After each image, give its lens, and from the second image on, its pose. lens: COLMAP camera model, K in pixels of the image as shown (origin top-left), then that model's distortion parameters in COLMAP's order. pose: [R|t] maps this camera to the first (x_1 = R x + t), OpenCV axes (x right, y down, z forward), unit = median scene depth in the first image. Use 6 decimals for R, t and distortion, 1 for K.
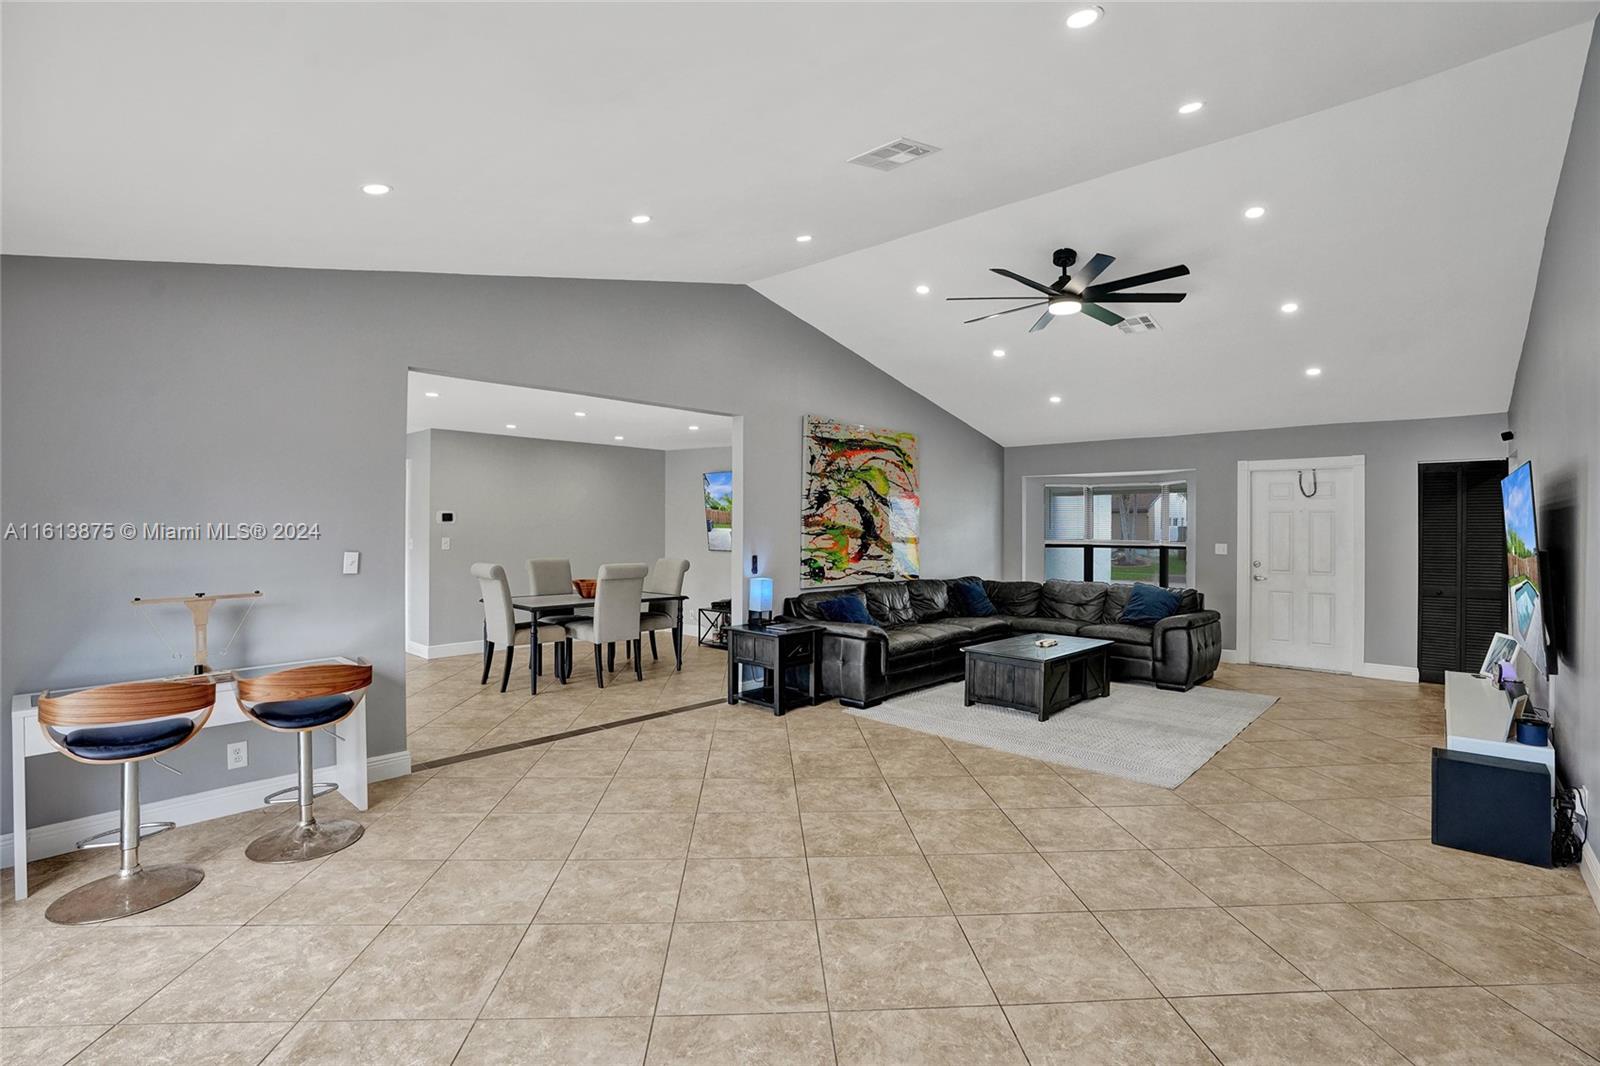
lens RADIAL K [[741.1, 0, 789.9], [0, 741.1, 524.5], [0, 0, 1]] dist [-0.071735, 0.028684]
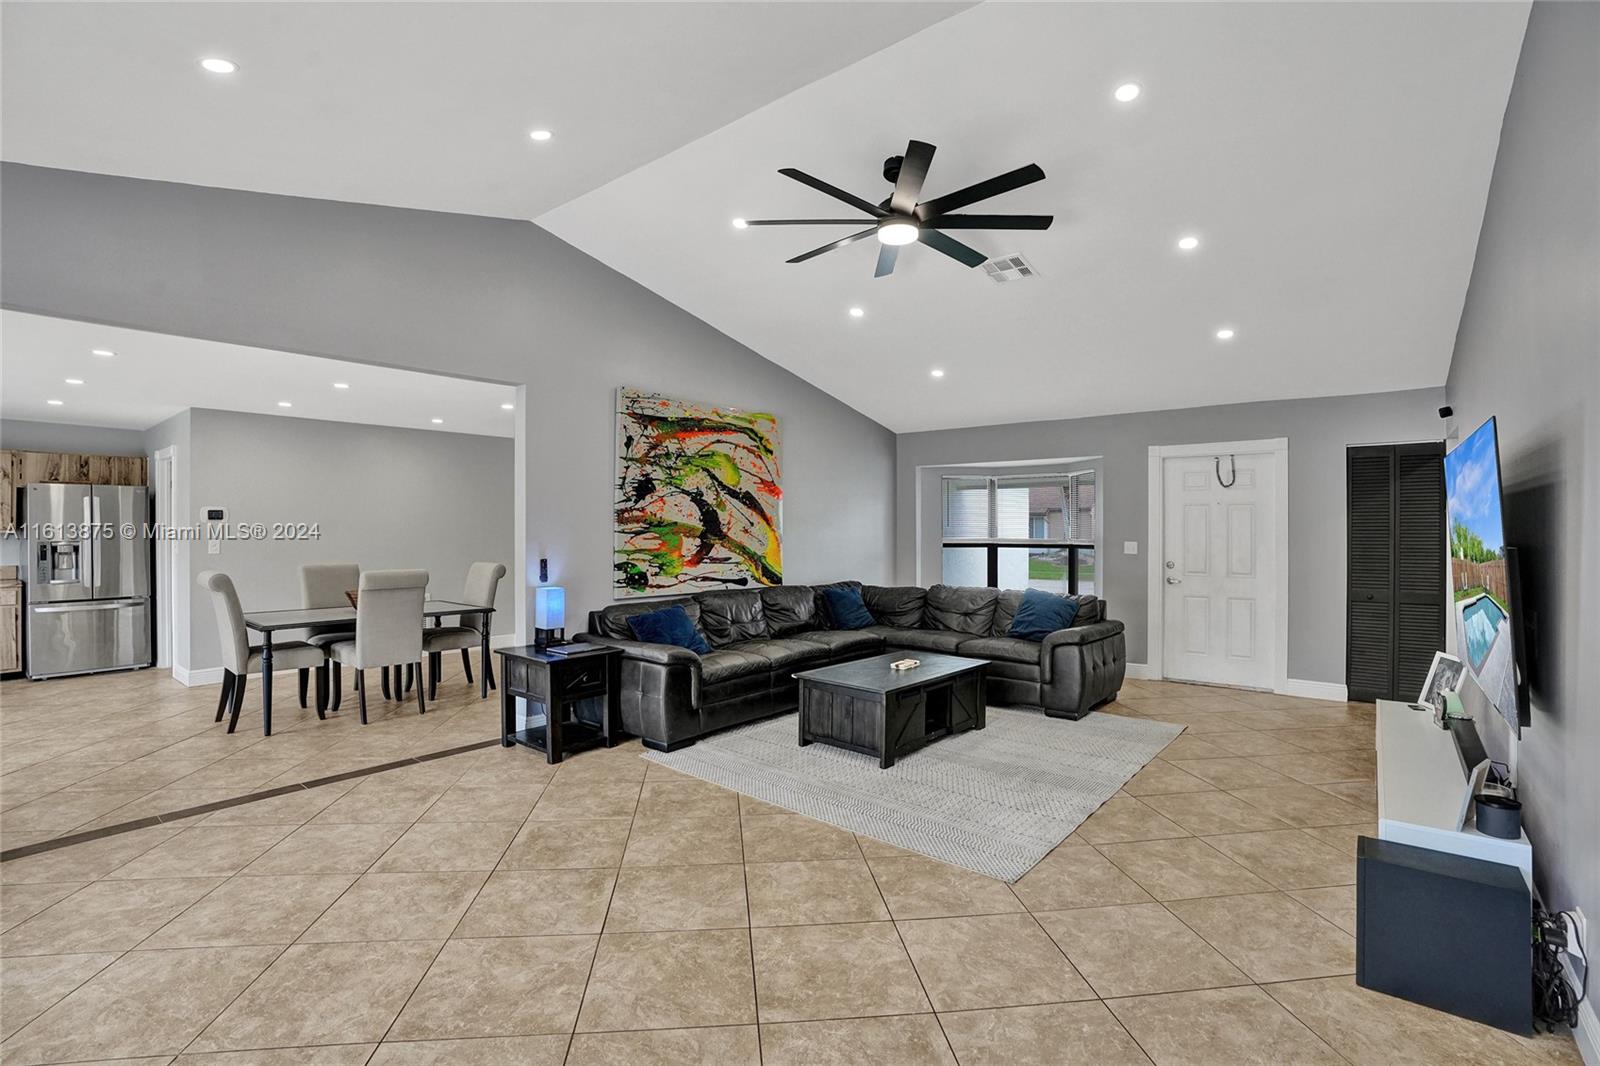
lens RADIAL K [[738.9, 0, 793.0], [0, 738.9, 529.1], [0, 0, 1]] dist [-0.073946, 0.029527]
pose [[0.998307, -0.004798, 0.057965, 0.168291], [0.004485, 0.999975, 0.005519, 0.005771], [-0.057990, -0.005249, 0.998303, 0.183231]]
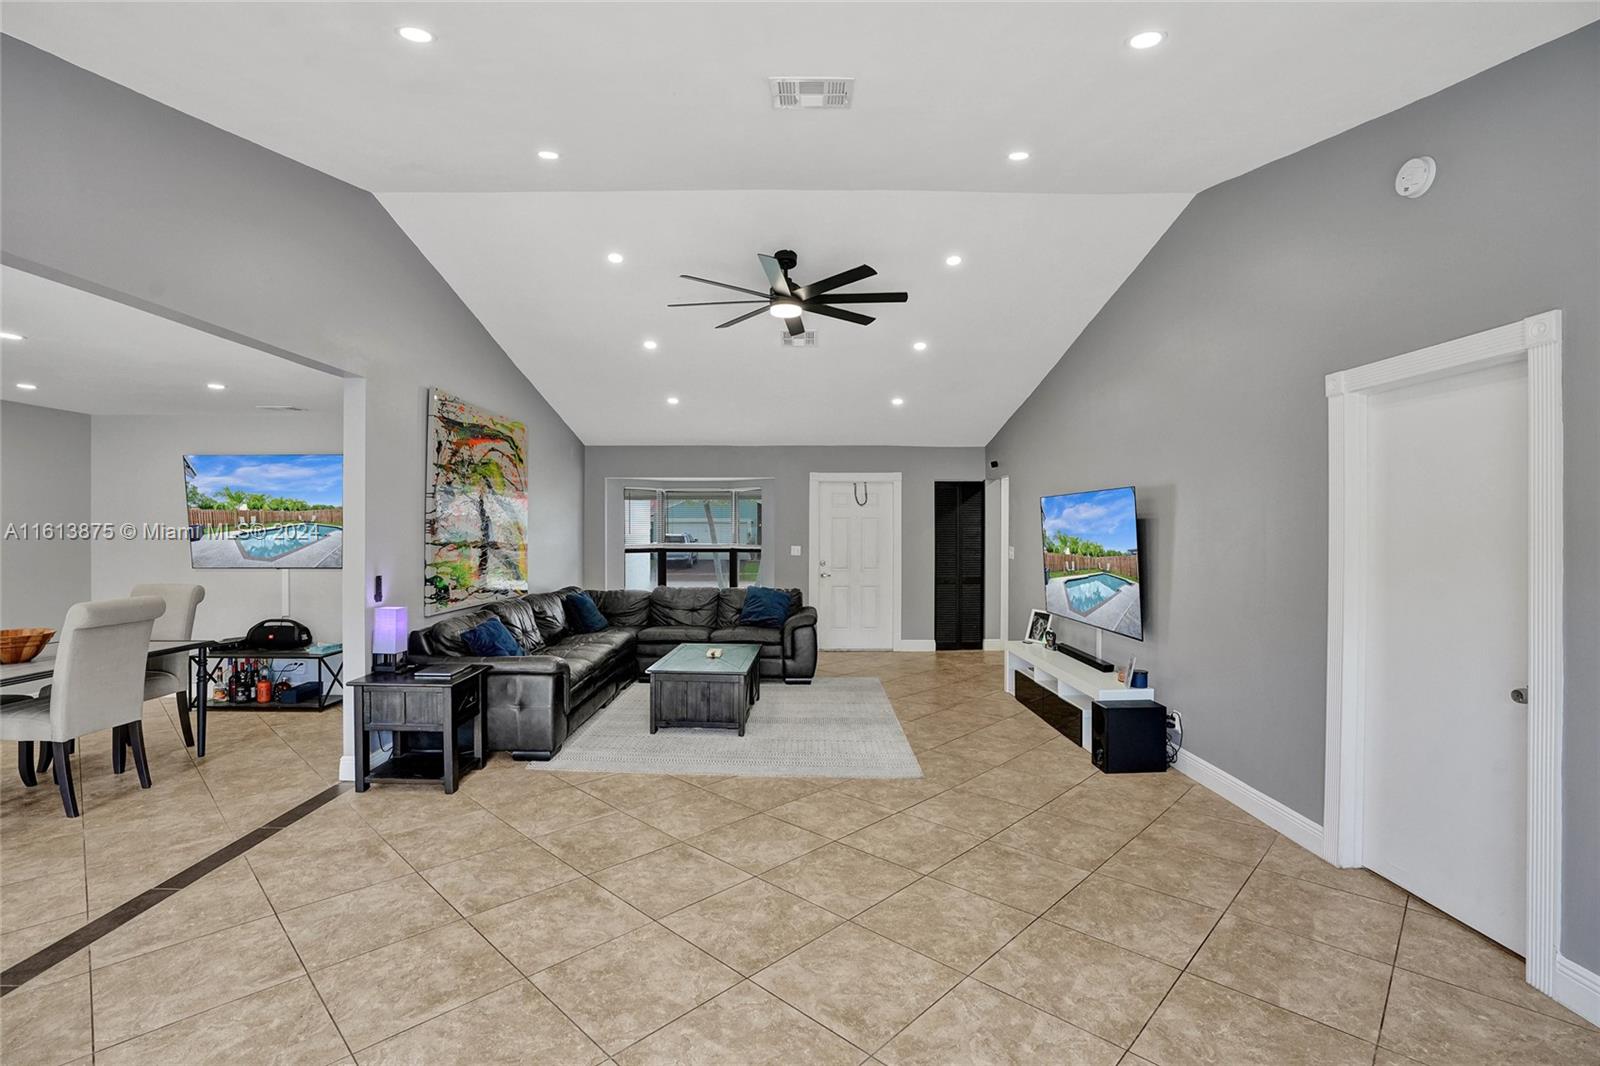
lens RADIAL K [[738.9, 0, 793.0], [0, 738.9, 529.1], [0, 0, 1]] dist [-0.073946, 0.029527]
pose [[0.729370, -0.004097, 0.684107, -0.221617], [0.000171, 0.999983, 0.005805, -0.007040], [-0.684119, -0.004117, 0.729359, 0.208618]]
